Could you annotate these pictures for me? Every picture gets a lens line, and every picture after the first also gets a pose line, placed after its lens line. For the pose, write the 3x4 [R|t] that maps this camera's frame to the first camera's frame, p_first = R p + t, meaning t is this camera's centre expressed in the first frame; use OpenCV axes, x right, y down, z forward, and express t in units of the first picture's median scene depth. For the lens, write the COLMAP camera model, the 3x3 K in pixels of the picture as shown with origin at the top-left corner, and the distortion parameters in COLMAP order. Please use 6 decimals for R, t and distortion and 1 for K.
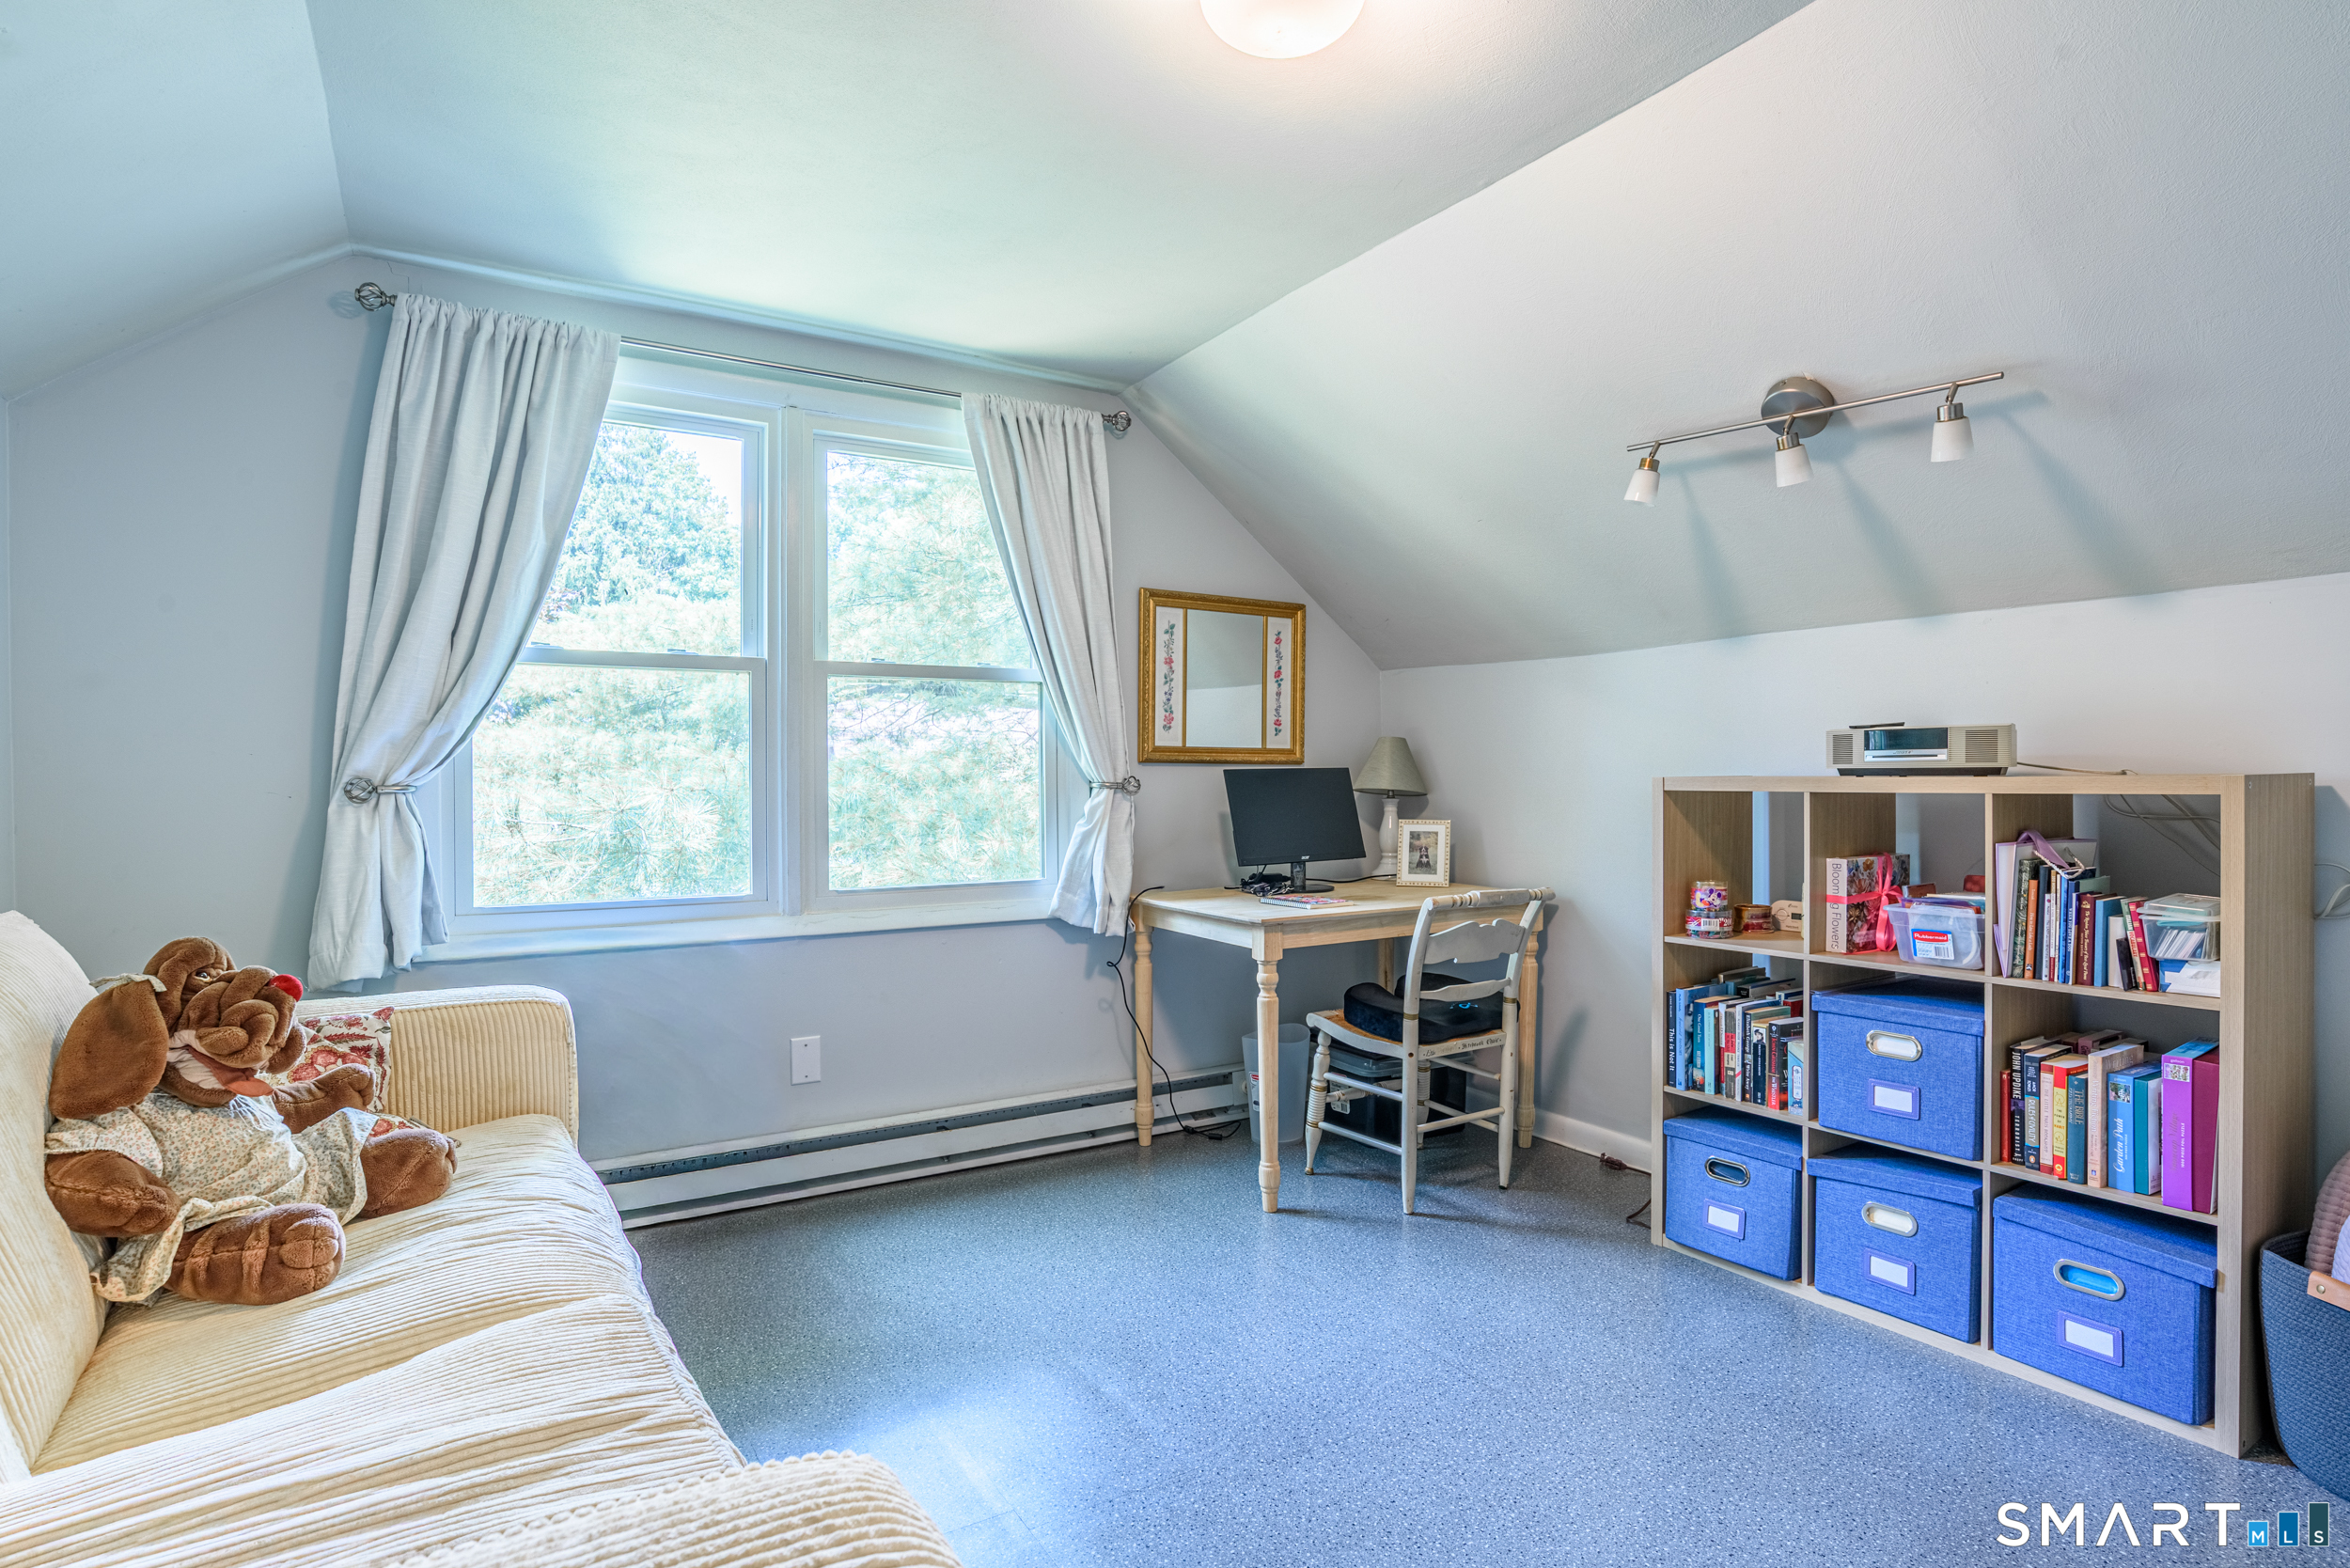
lens RADIAL K [[1195.9, 0, 1185.0], [0, 1195.9, 787.0], [0, 0, 1]] dist [-0.061715, 0.025719]
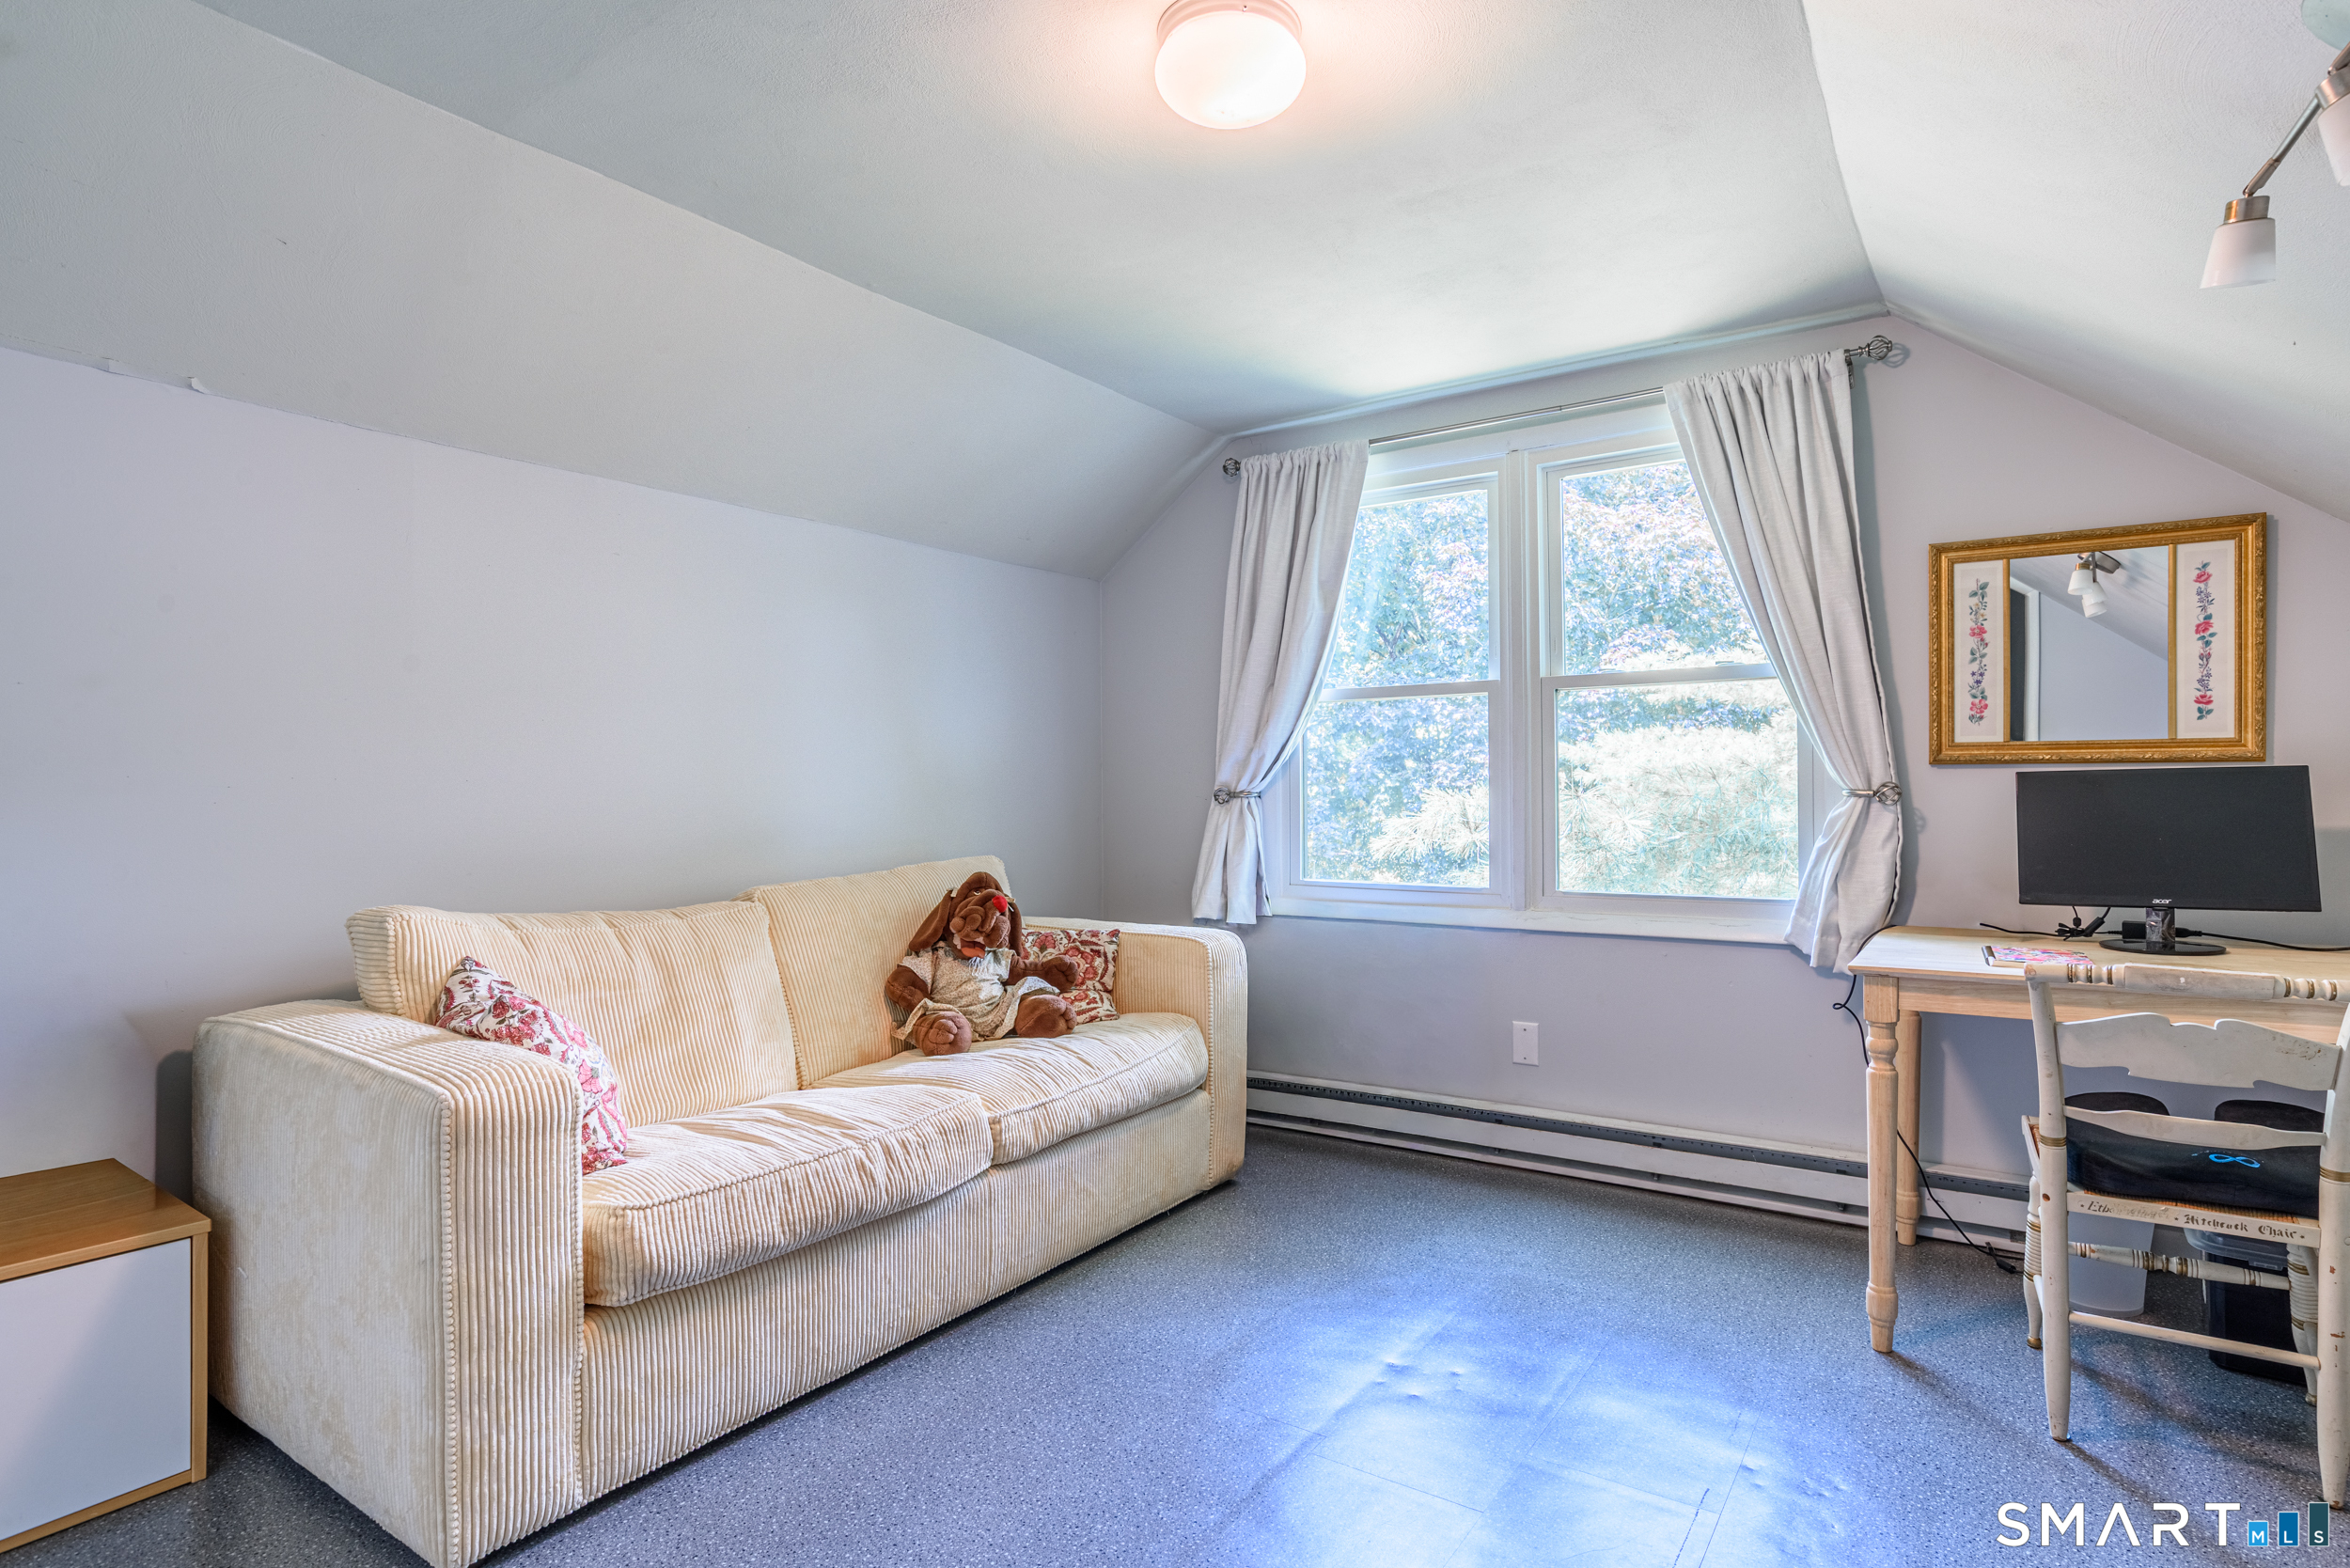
lens RADIAL K [[1195.9, 0, 1185.0], [0, 1195.9, 787.0], [0, 0, 1]] dist [-0.061715, 0.025719]
pose [[0.391112, -0.001653, -0.920342, 0.523833], [-0.001528, 0.999996, -0.002445, -0.003073], [0.920342, 0.002363, 0.391108, 0.259289]]
